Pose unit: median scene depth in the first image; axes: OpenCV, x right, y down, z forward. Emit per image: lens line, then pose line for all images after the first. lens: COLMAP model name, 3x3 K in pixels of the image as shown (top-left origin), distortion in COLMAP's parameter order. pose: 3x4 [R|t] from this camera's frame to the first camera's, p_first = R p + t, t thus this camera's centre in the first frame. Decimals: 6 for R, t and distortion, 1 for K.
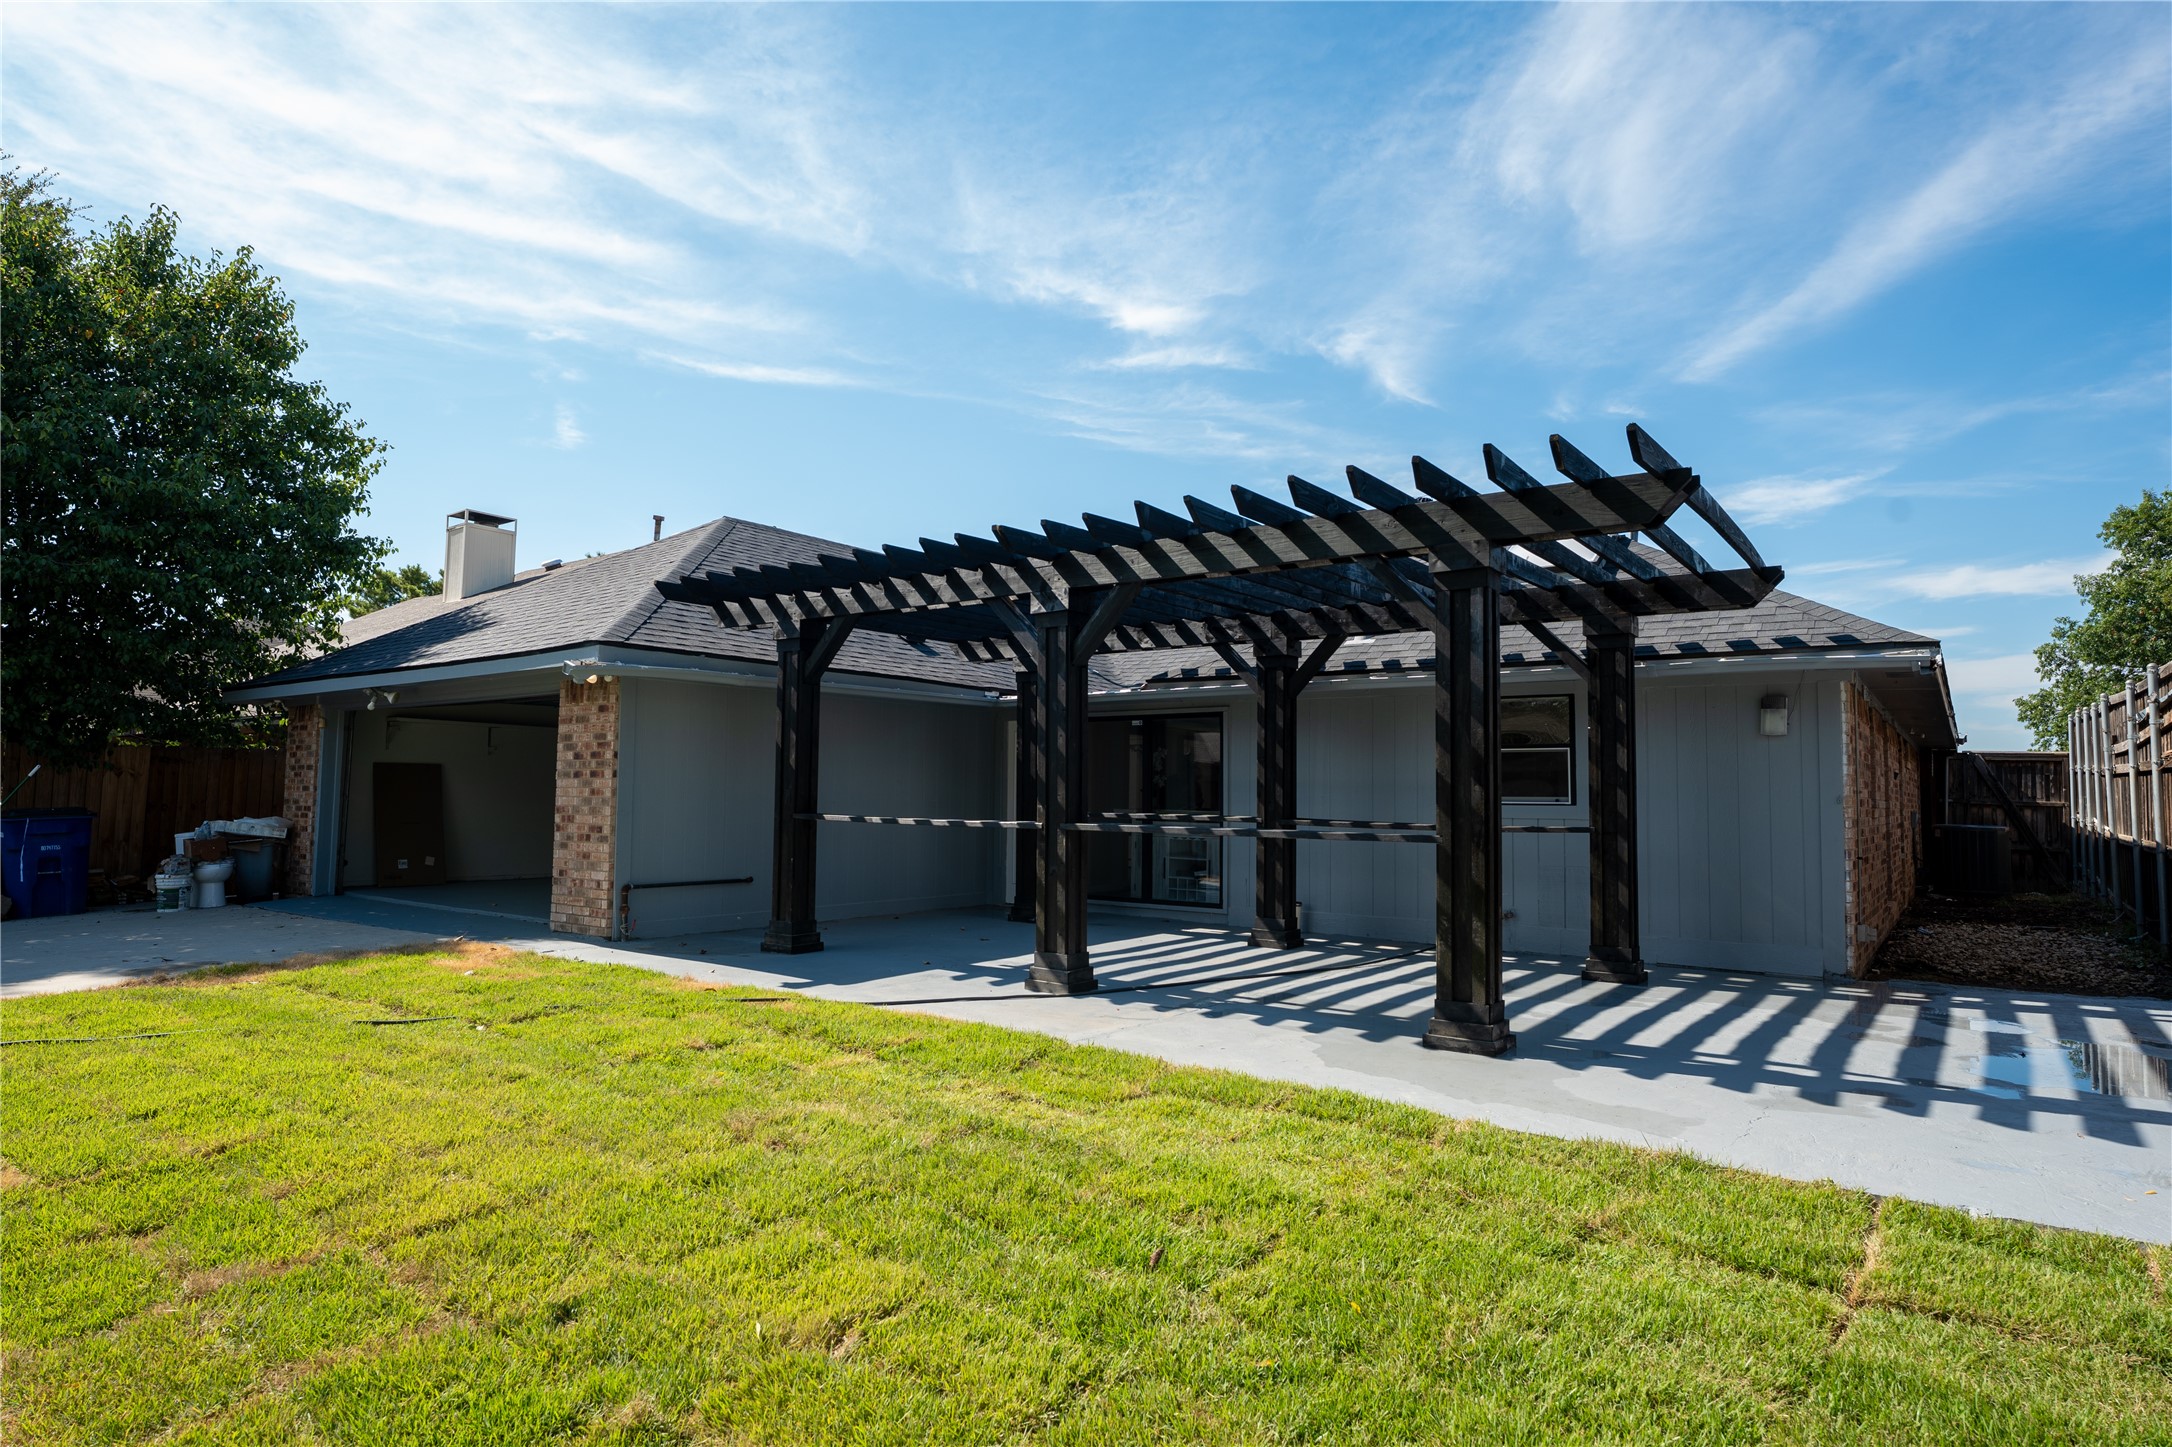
lens RADIAL K [[1256.5, 0, 1085.2], [0, 1256.5, 726.7], [0, 0, 1]] dist [0.007189, 0.001106]
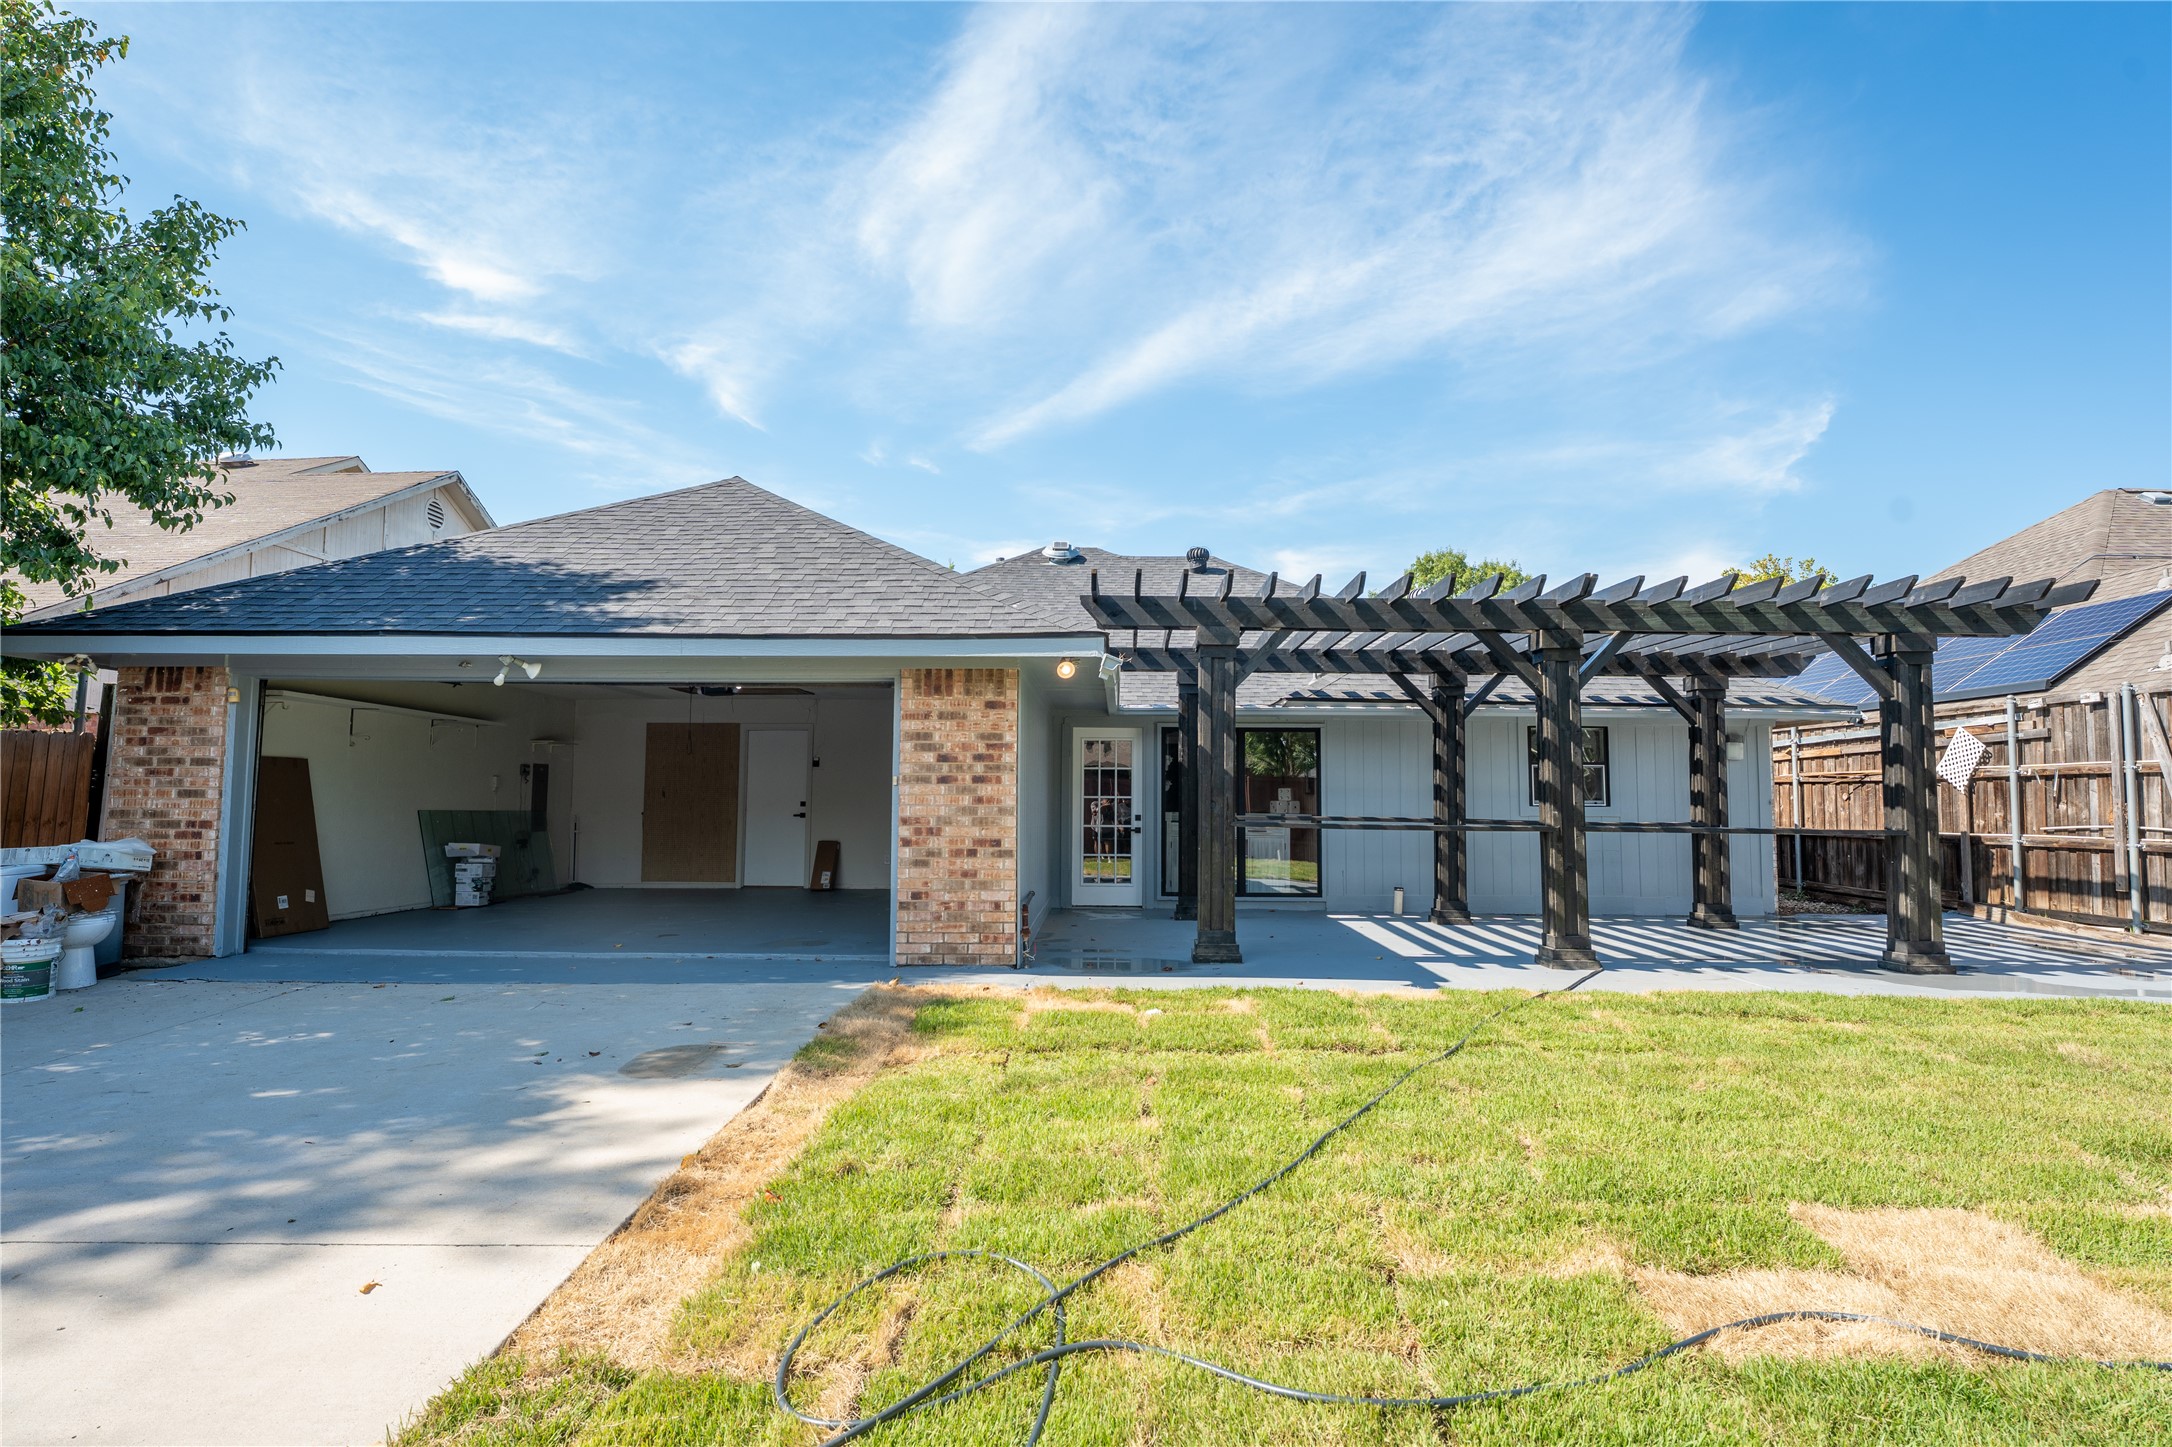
lens RADIAL K [[1128.2, 0, 1196.7], [0, 1128.2, 795.2], [0, 0, 1]] dist [-0.009825, 0.003235]
pose [[0.802542, -0.001447, 0.596594, -0.708805], [-0.030984, 0.998546, 0.044102, 0.009194], [-0.595791, -0.053878, 0.801330, 0.279972]]
